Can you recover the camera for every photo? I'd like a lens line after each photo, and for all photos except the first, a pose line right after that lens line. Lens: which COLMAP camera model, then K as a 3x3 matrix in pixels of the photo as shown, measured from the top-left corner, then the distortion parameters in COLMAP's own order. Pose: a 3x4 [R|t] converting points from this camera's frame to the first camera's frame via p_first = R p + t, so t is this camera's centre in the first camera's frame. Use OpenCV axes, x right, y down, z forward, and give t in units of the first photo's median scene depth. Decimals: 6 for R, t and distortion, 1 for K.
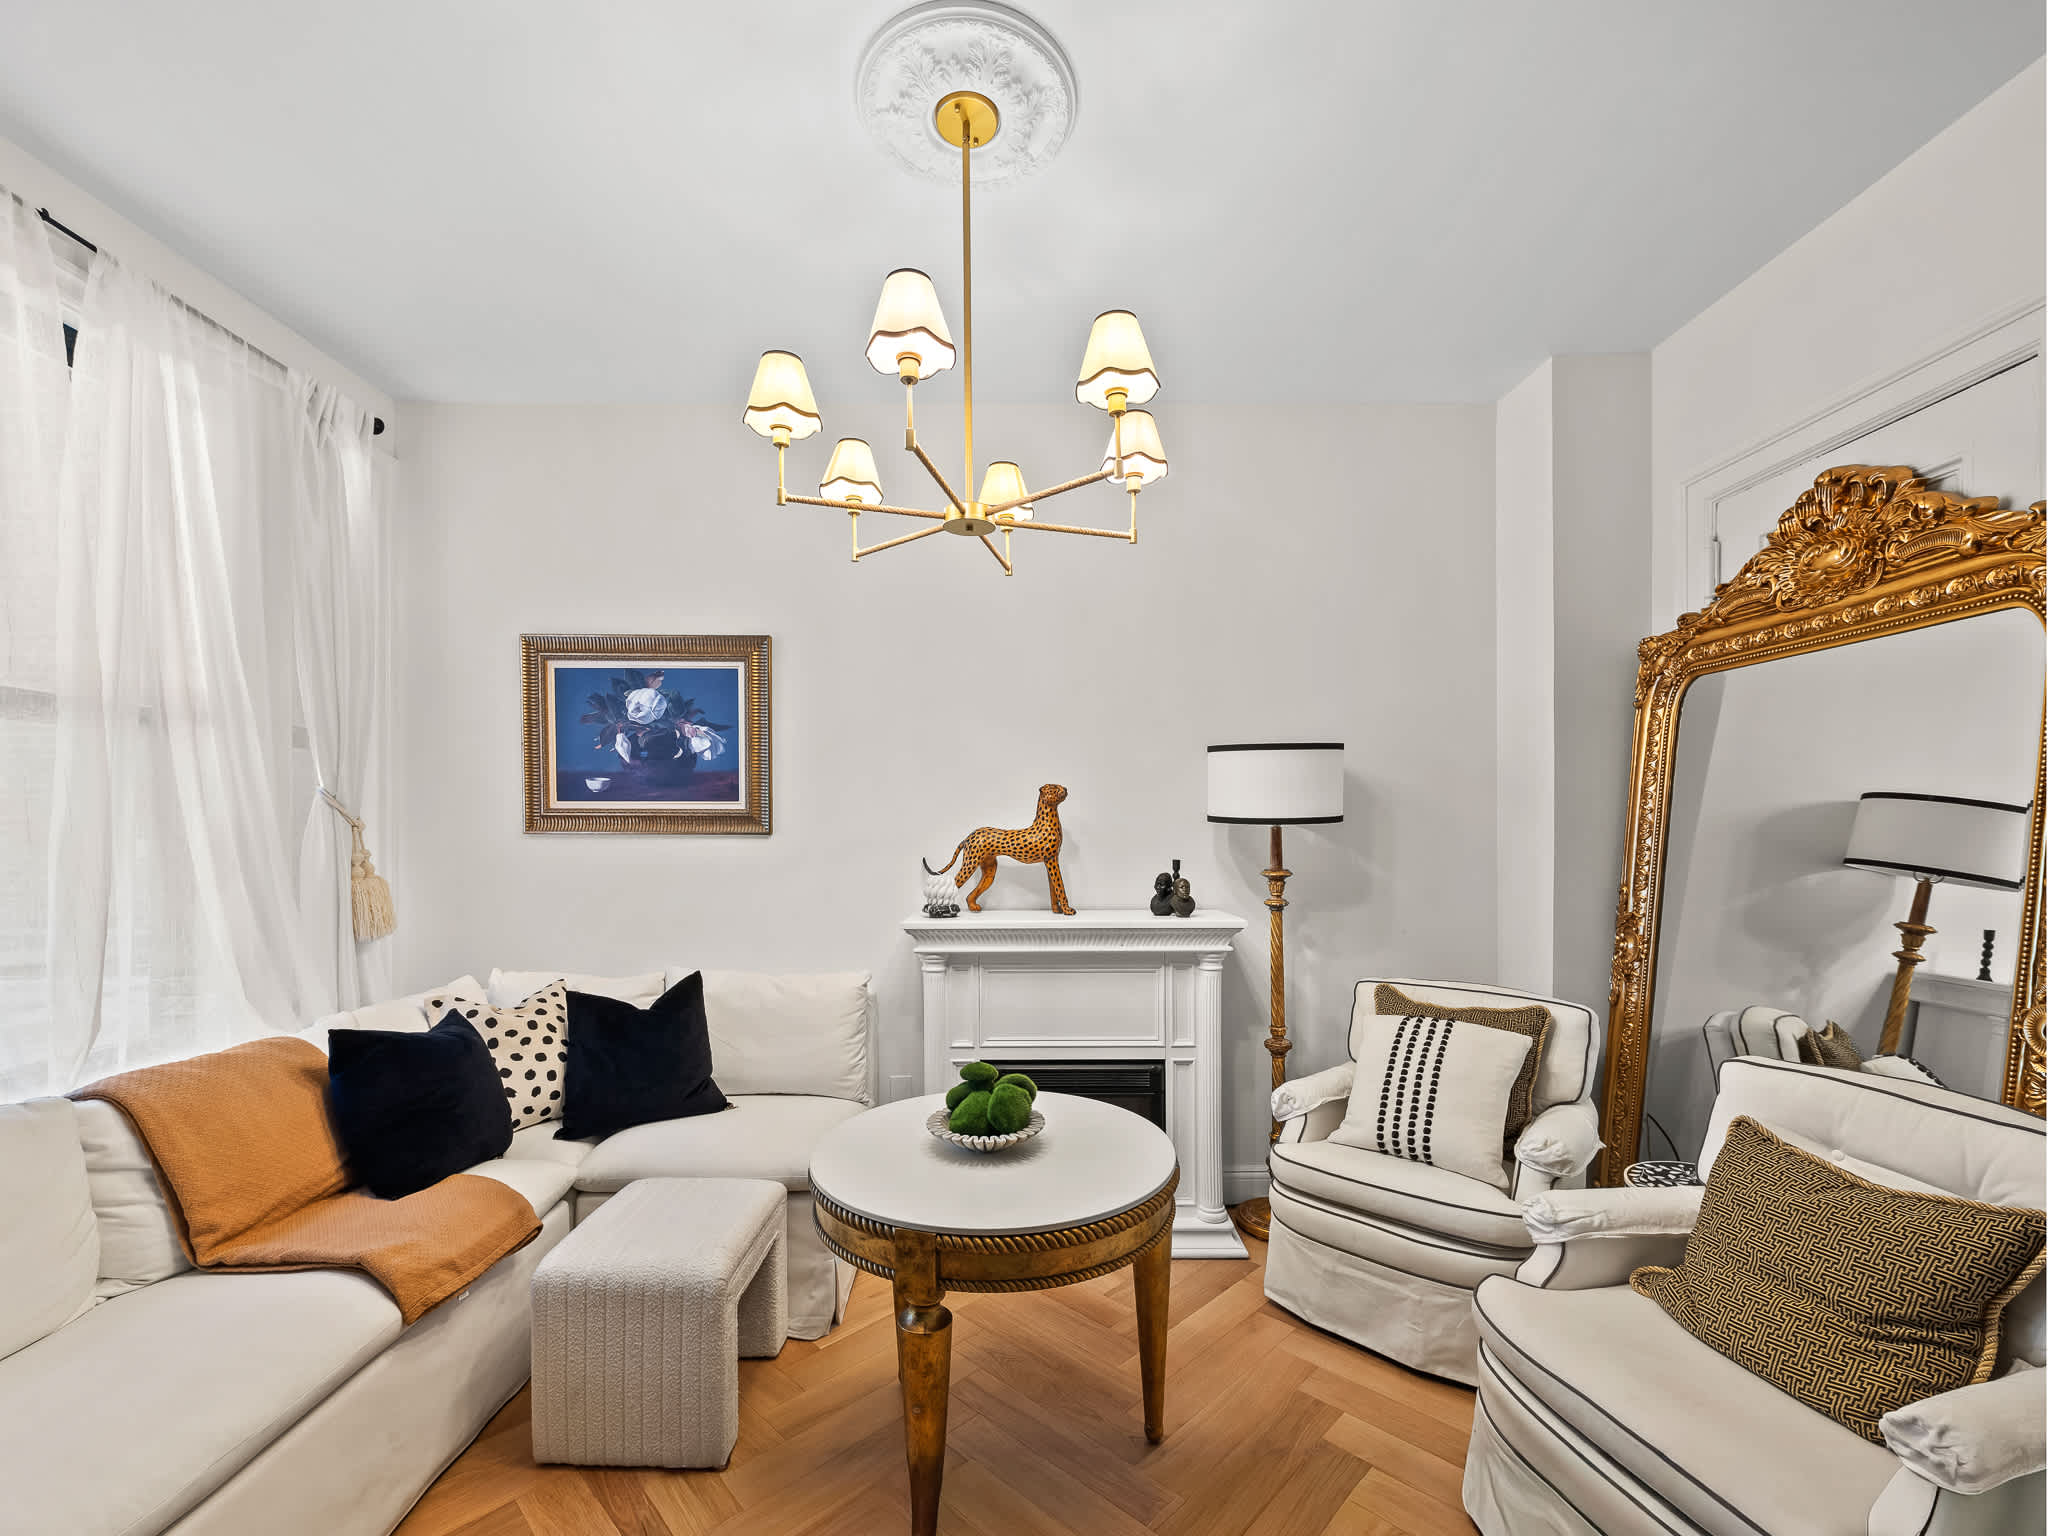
lens RADIAL K [[870.3, 0, 1020.9], [0, 870.3, 831.8], [0, 0, 1]] dist [-0.006289, -0.000779]
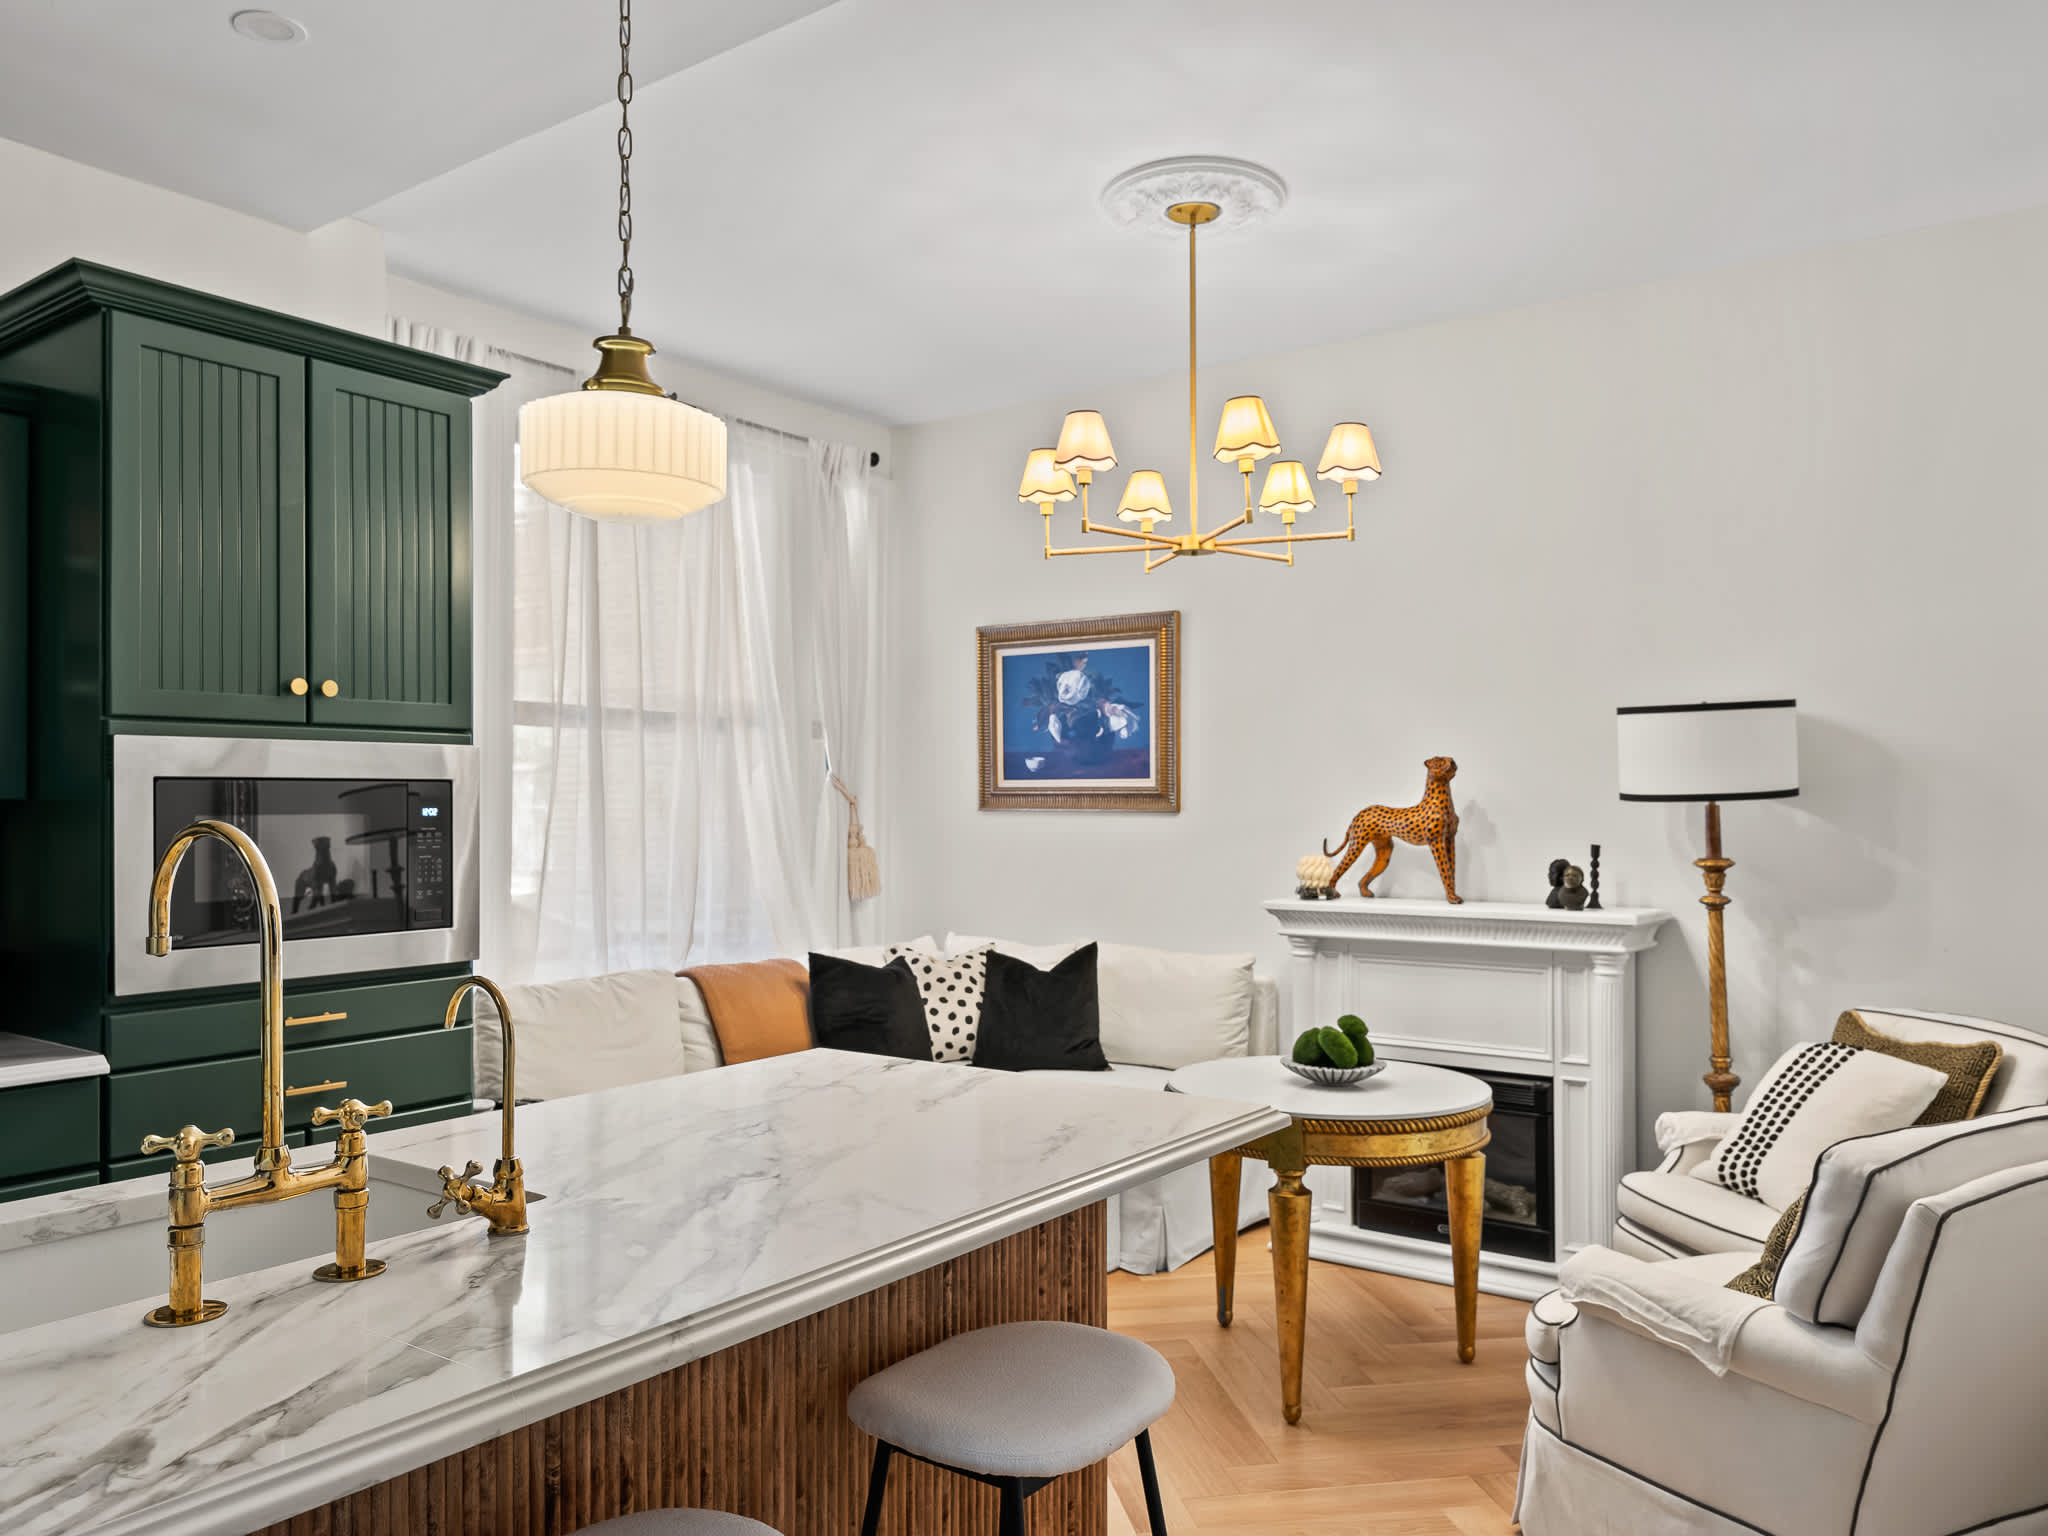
lens RADIAL K [[1458.6, 0, 1024.0], [0, 1458.6, 768.0], [0, 0, 1]] dist [0.028130, -0.006127]
pose [[0.811047, -0.013872, -0.584816, 0.589439], [-0.007117, 0.999411, -0.033577, 0.010557], [0.584937, 0.031394, 0.810471, -0.481736]]
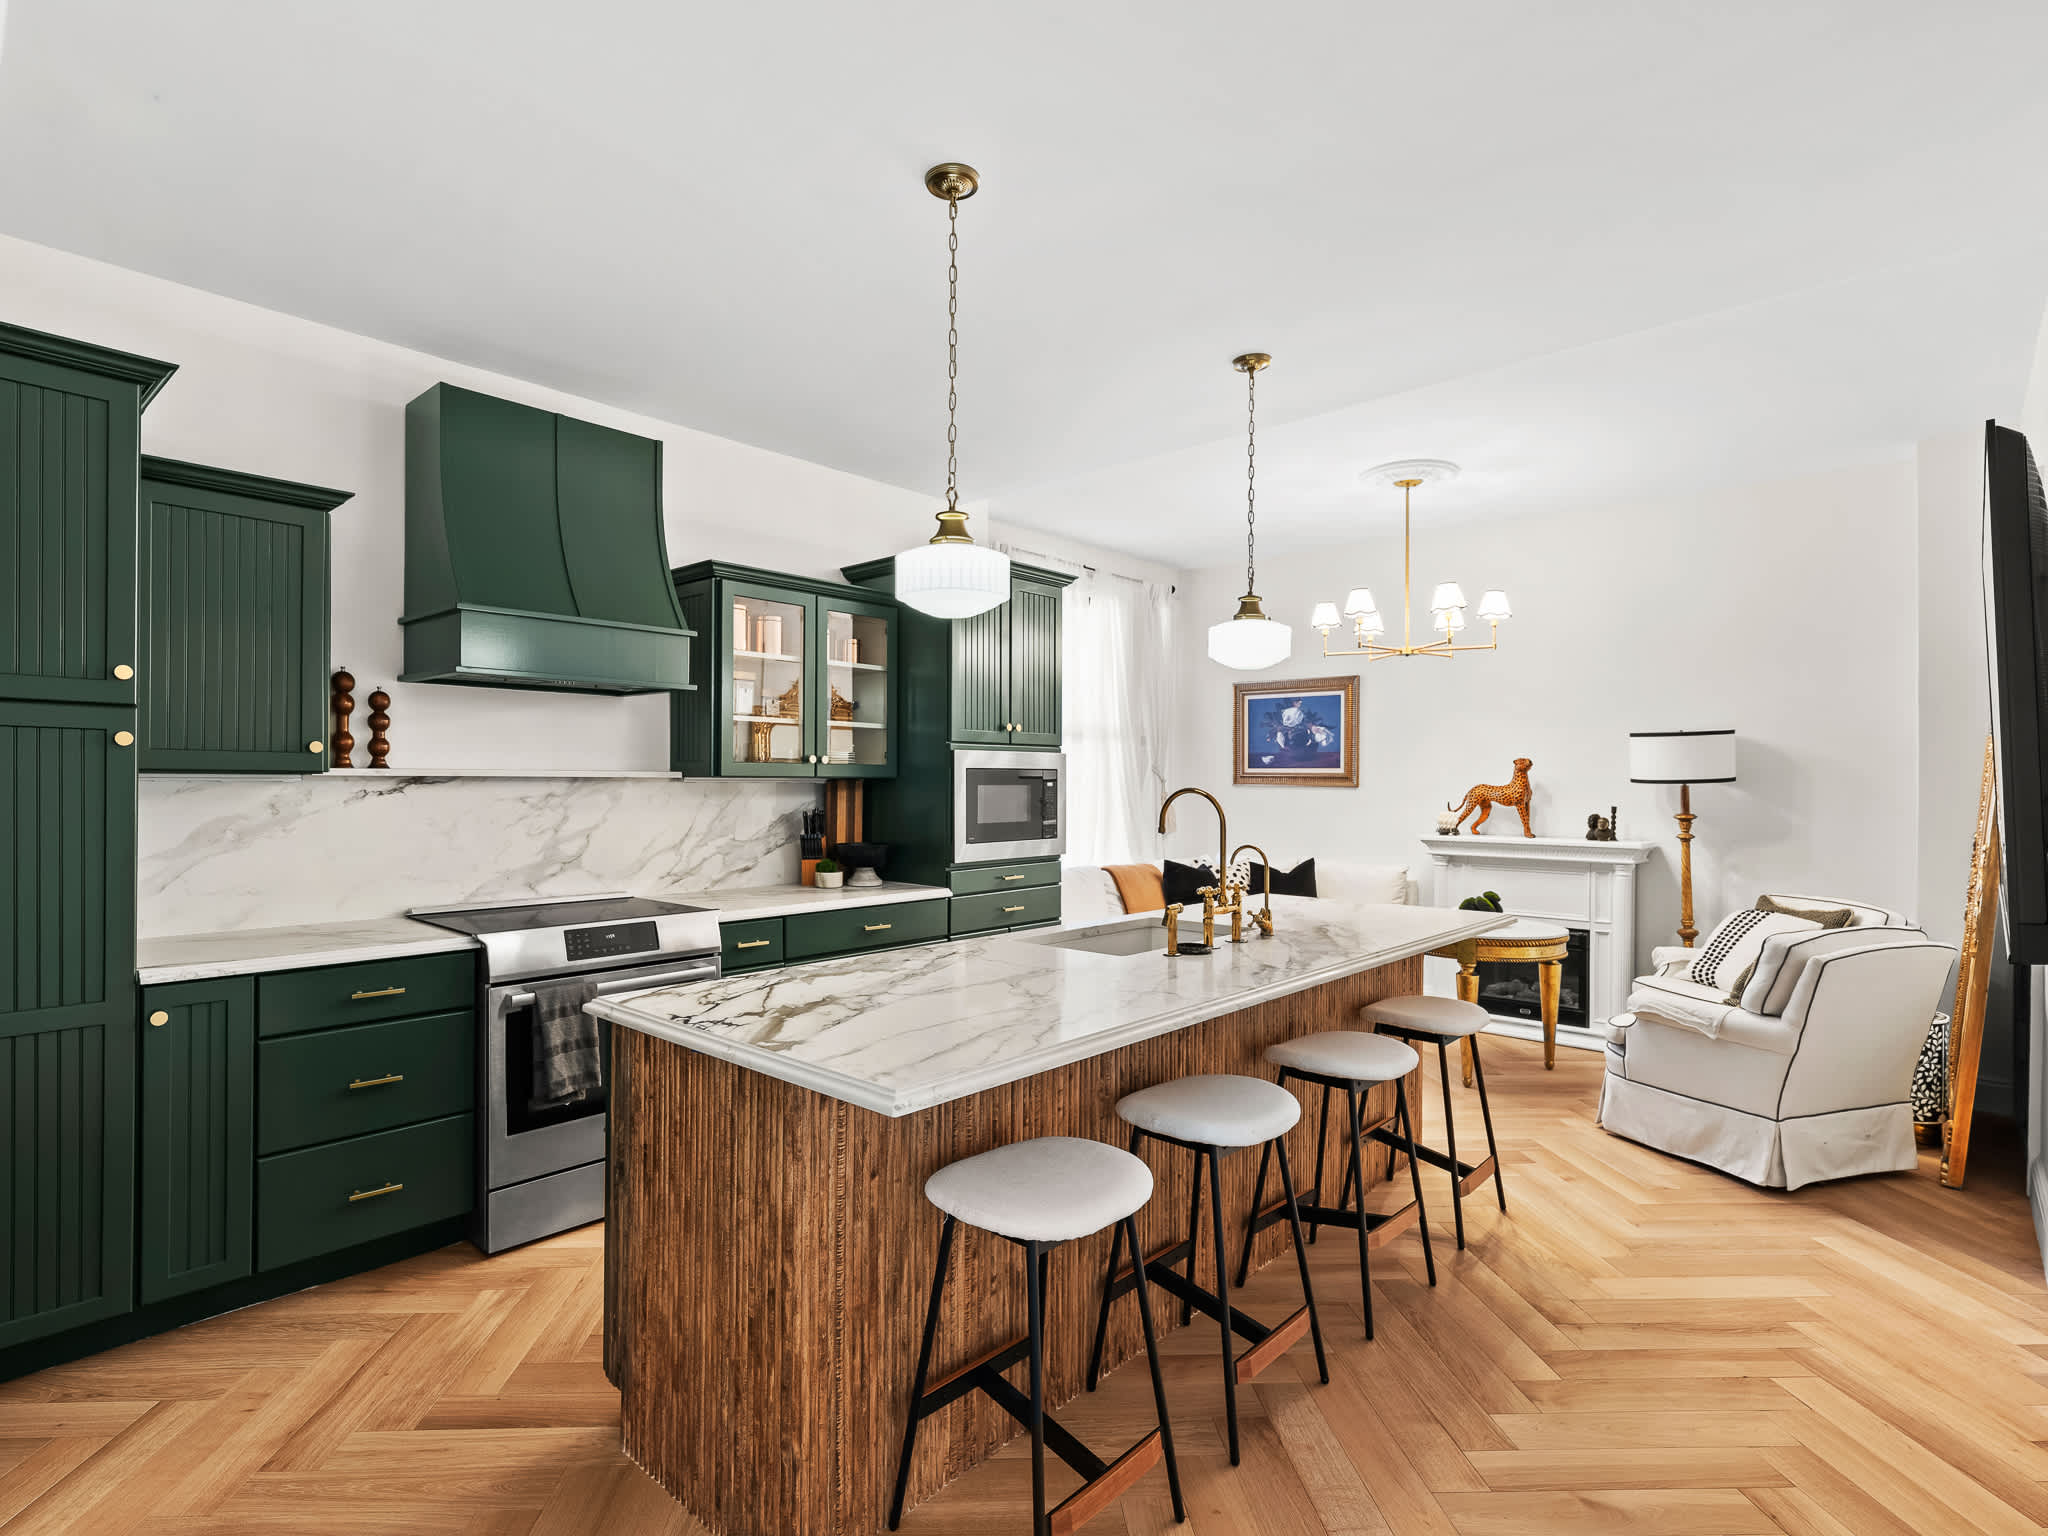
lens RADIAL K [[1010.8, 0, 999.0], [0, 1010.8, 766.9], [0, 0, 1]] dist [0.000199, 0.024928]
pose [[0.740827, -0.002060, -0.671693, 0.614862], [-0.014955, 0.999697, -0.019561, 0.014547], [0.671530, 0.024537, 0.740571, -1.128946]]
